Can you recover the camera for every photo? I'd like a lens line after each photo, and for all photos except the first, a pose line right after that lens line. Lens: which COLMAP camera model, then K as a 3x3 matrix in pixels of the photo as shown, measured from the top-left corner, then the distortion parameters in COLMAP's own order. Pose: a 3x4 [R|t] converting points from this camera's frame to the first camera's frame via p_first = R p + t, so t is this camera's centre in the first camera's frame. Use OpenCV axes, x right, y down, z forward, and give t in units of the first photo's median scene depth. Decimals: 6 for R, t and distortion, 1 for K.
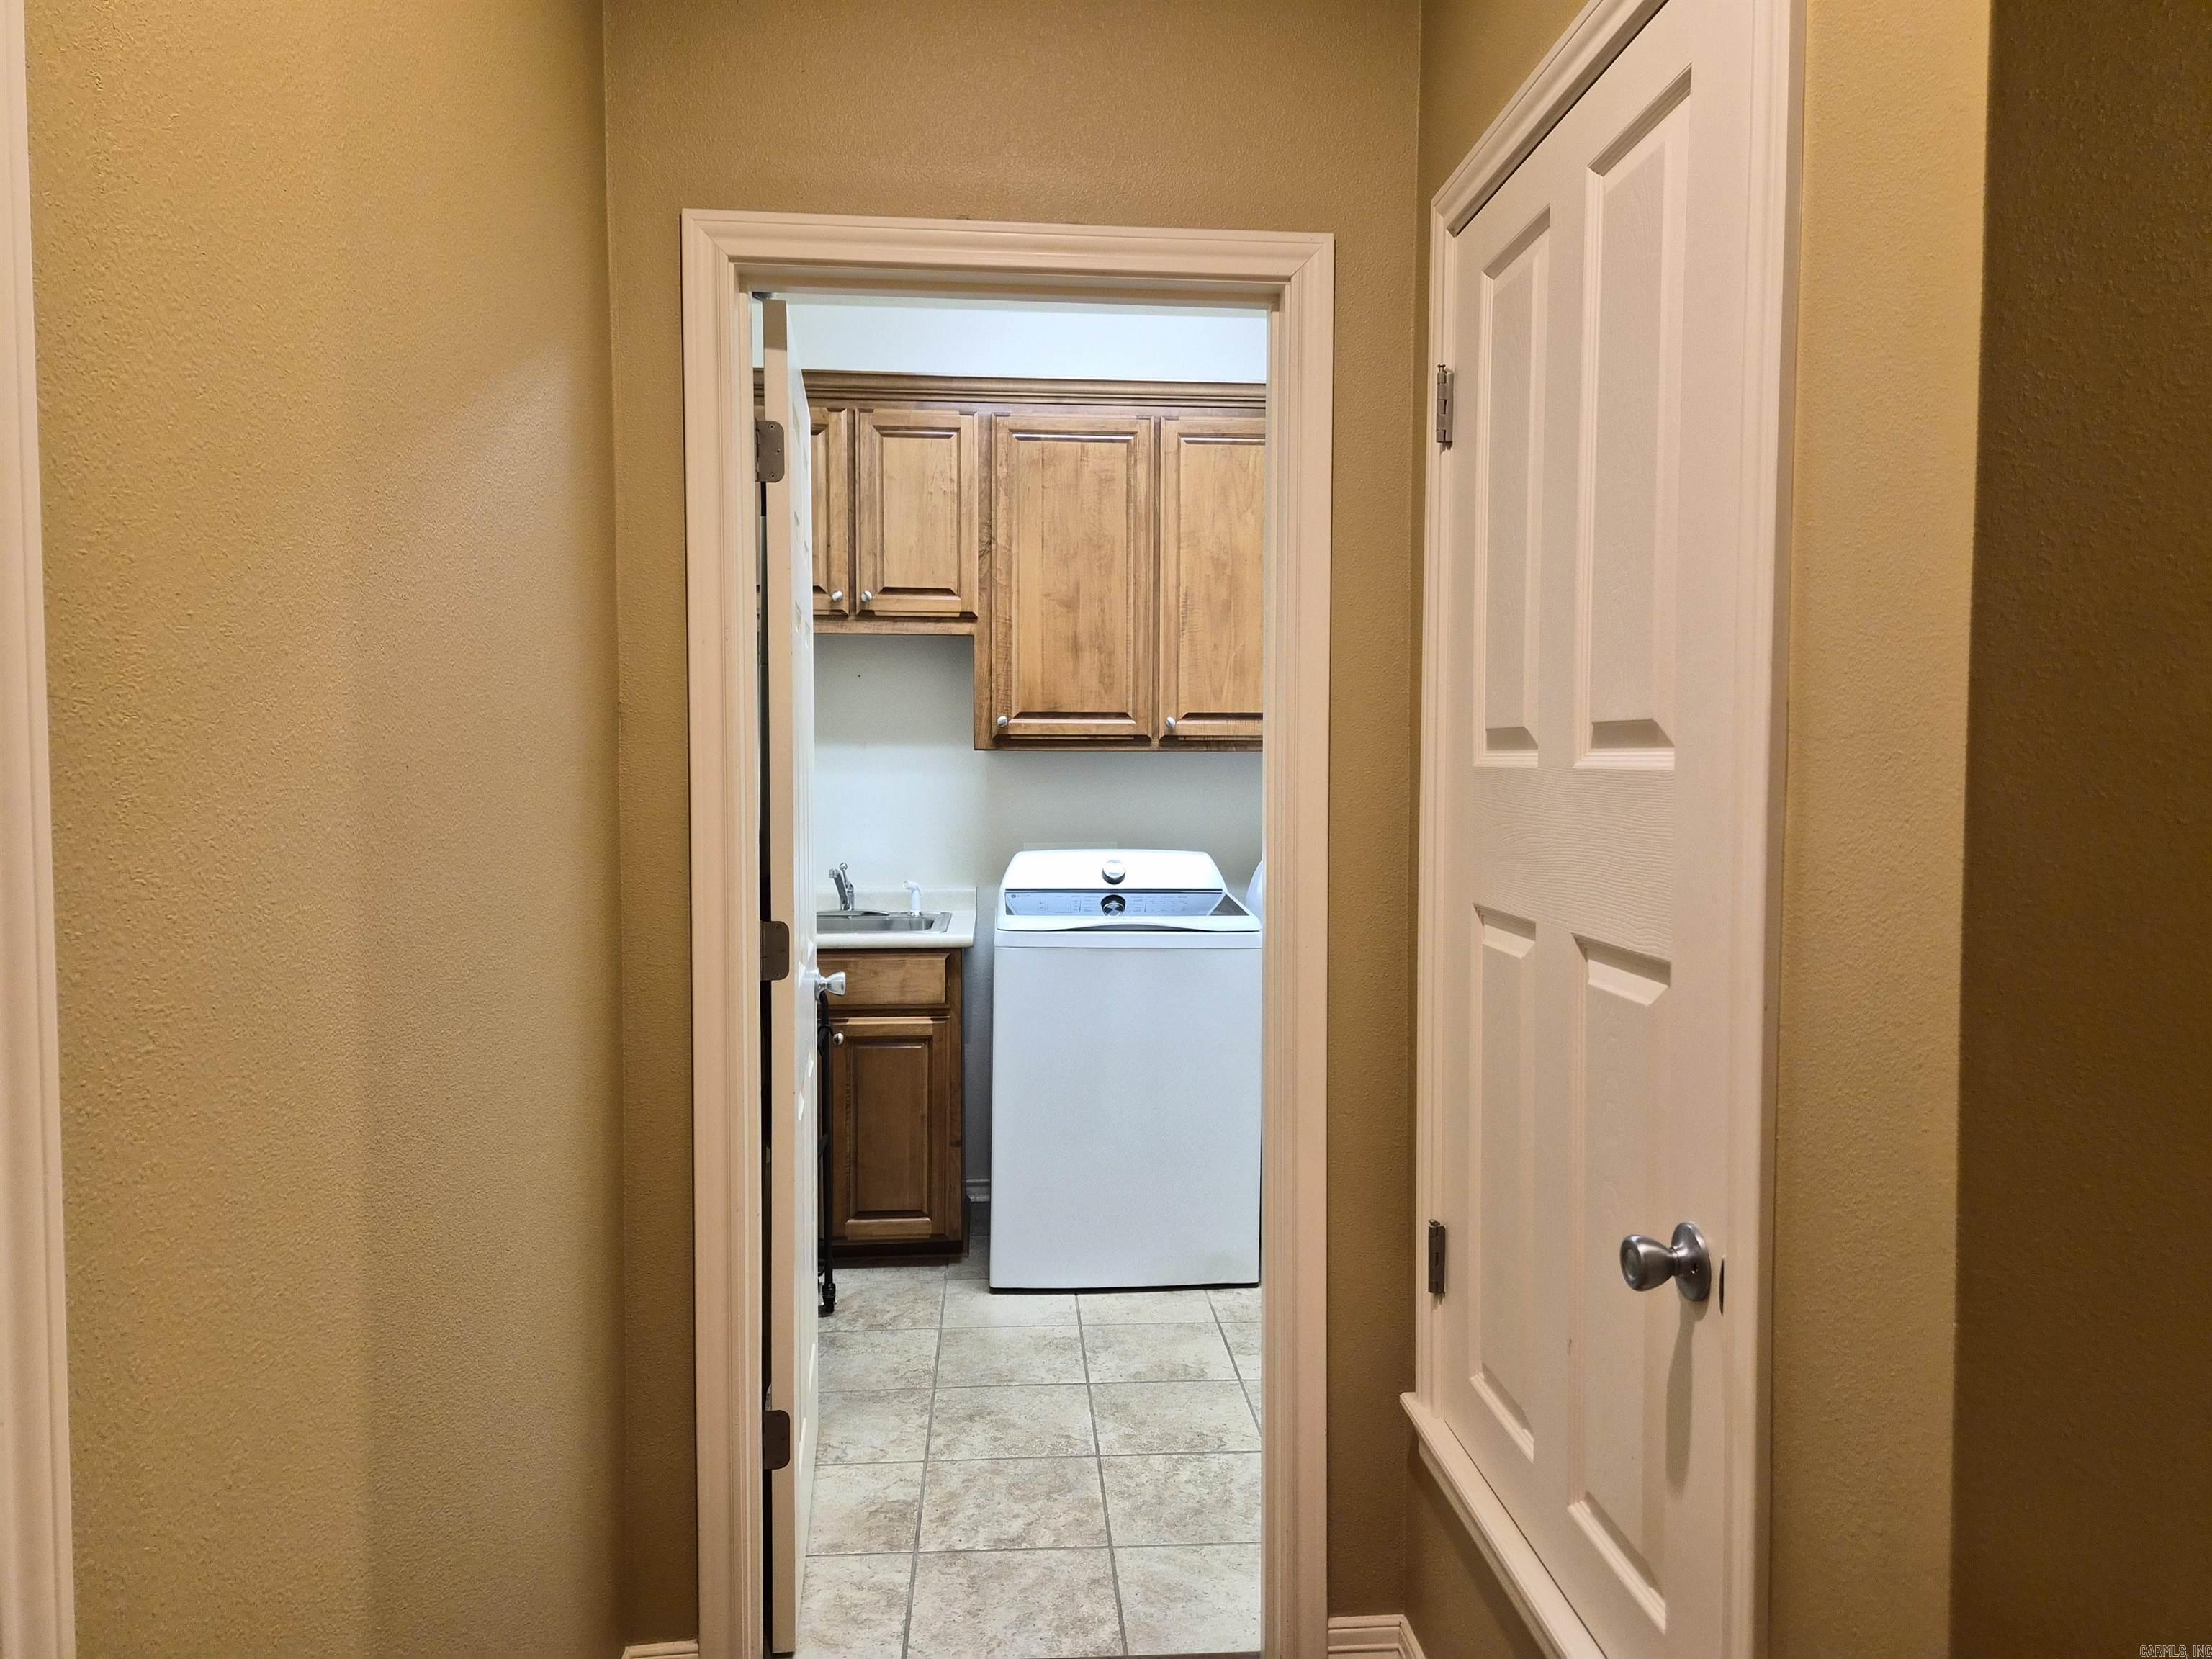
lens RADIAL K [[1483.0, 0, 1113.9], [0, 1483.0, 826.4], [0, 0, 1]] dist [0.069157, -0.060309]
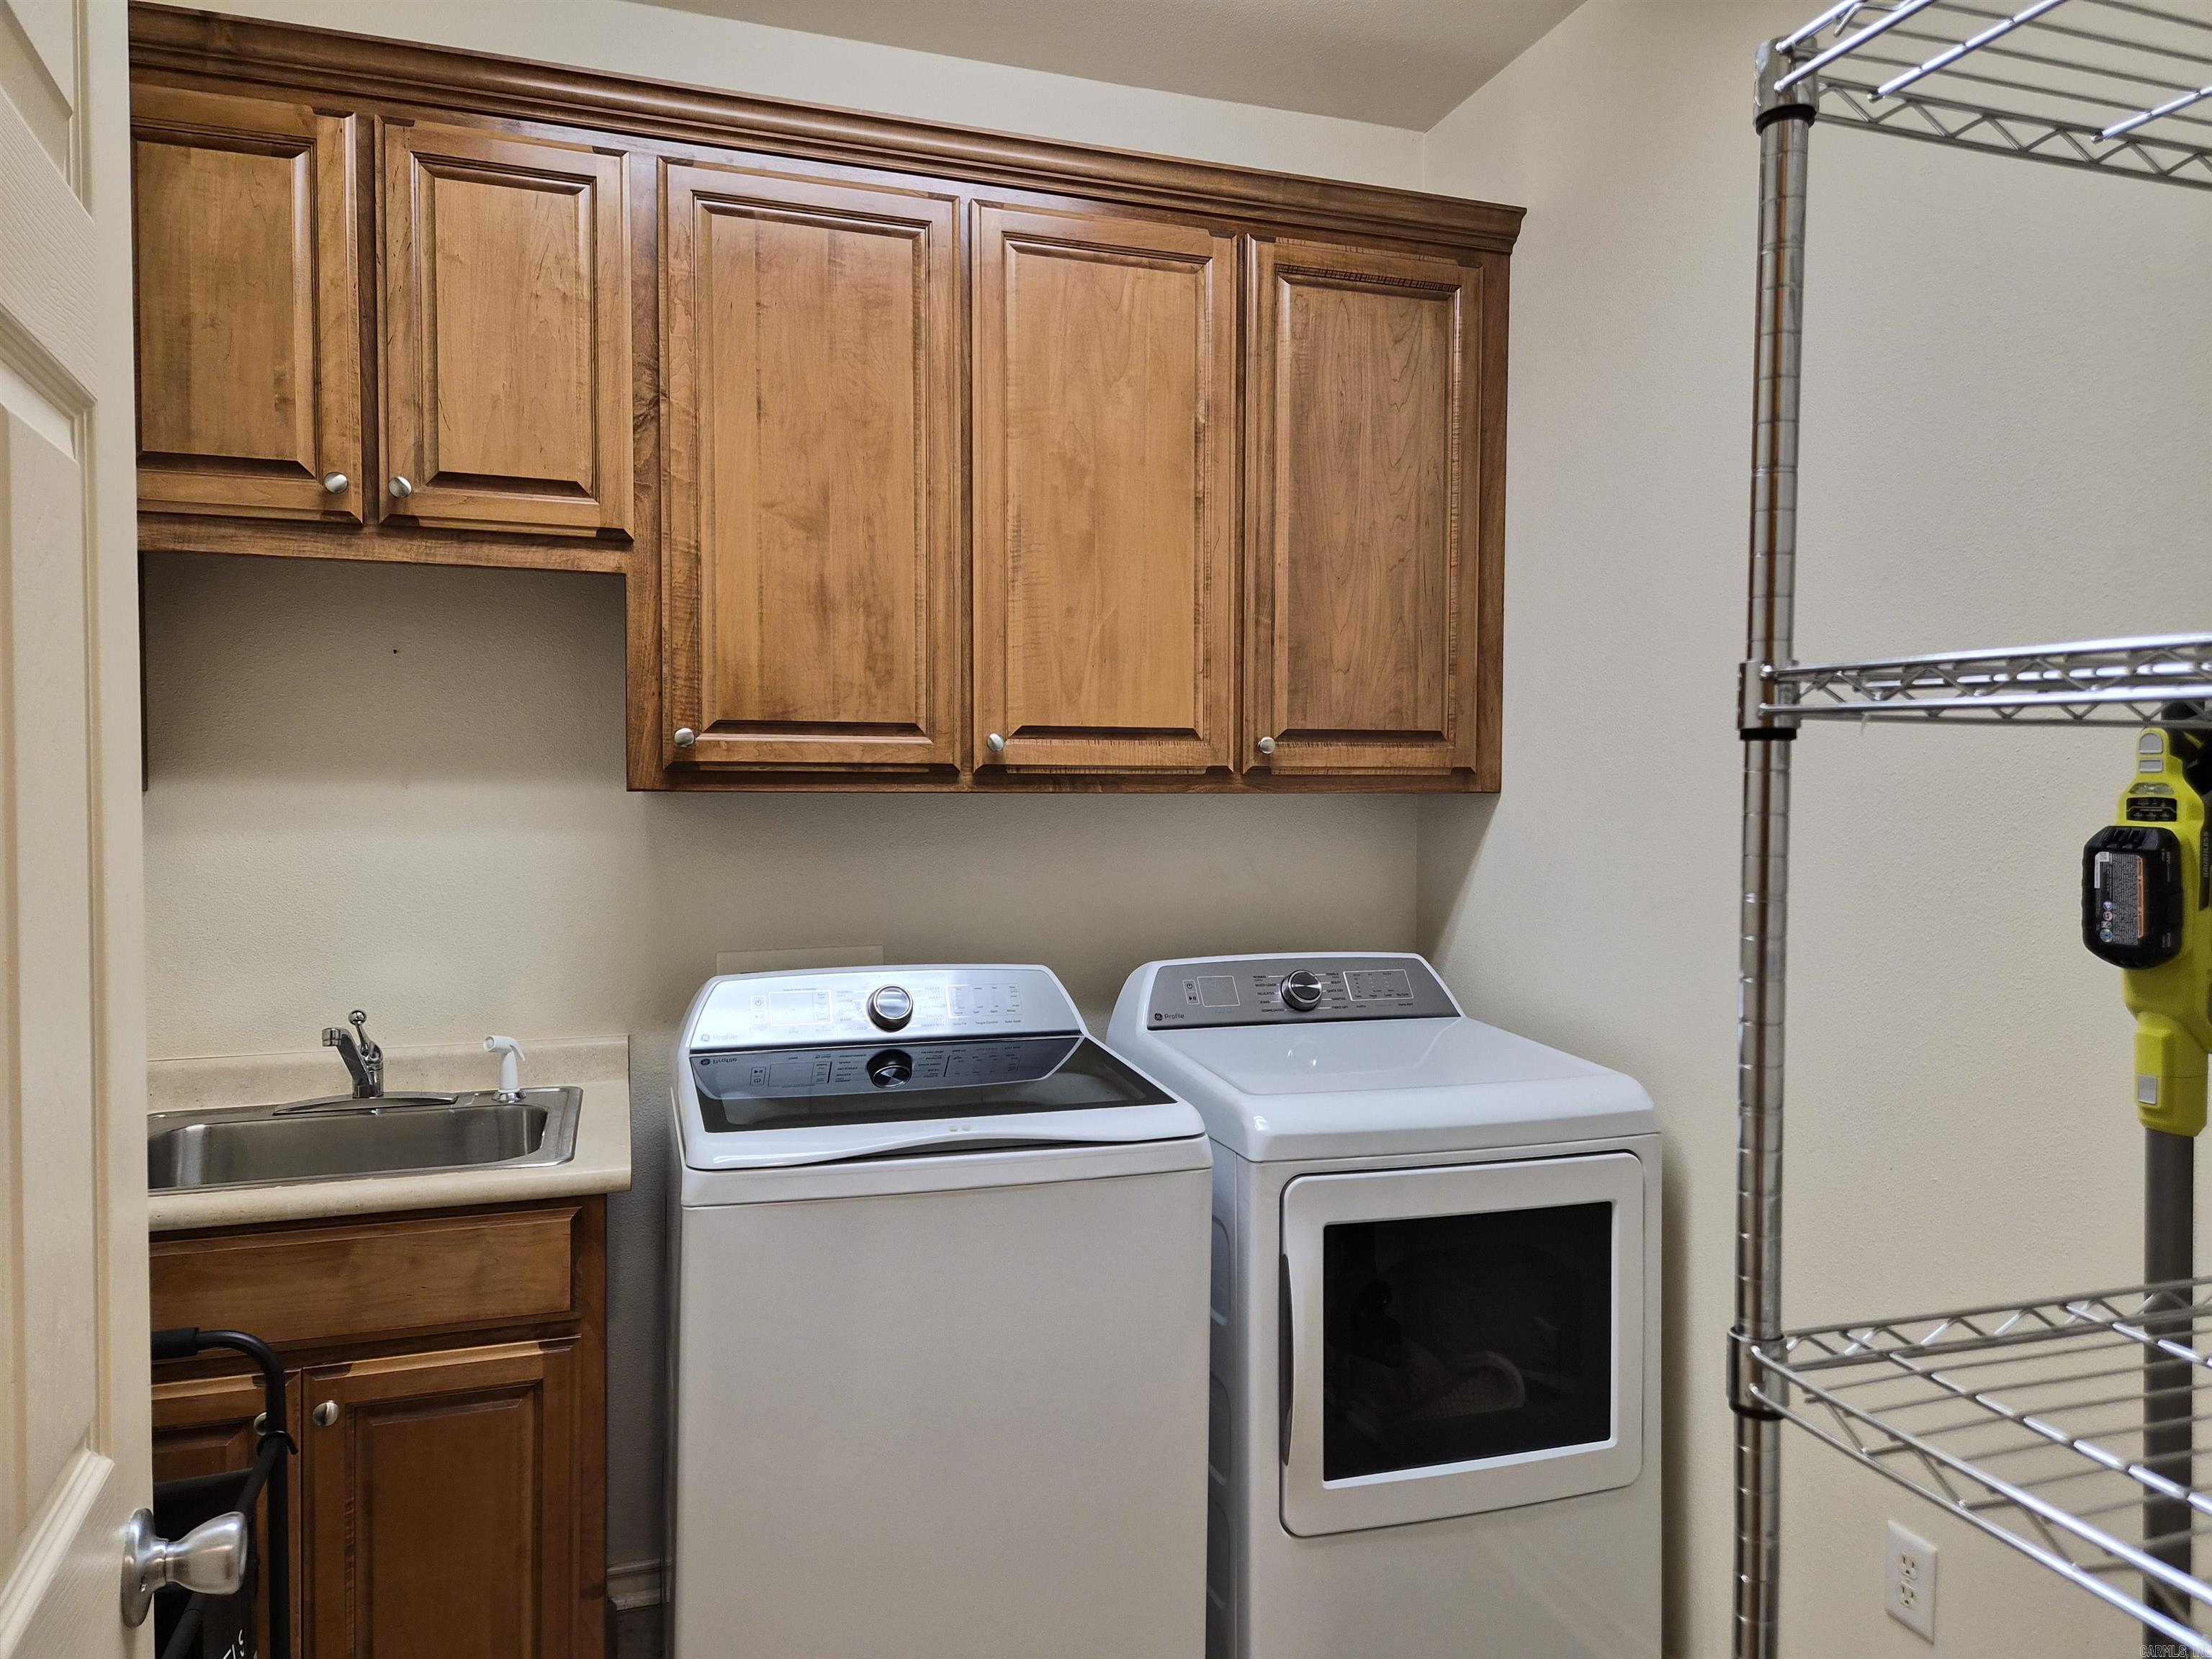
lens RADIAL K [[1483.0, 0, 1111.0], [0, 1483.0, 830.3], [0, 0, 1]] dist [0.069157, -0.060309]
pose [[0.970943, -0.006142, 0.239233, -0.054569], [0.011408, 0.999722, -0.020632, -0.024642], [-0.239040, 0.022761, 0.970743, 0.444570]]
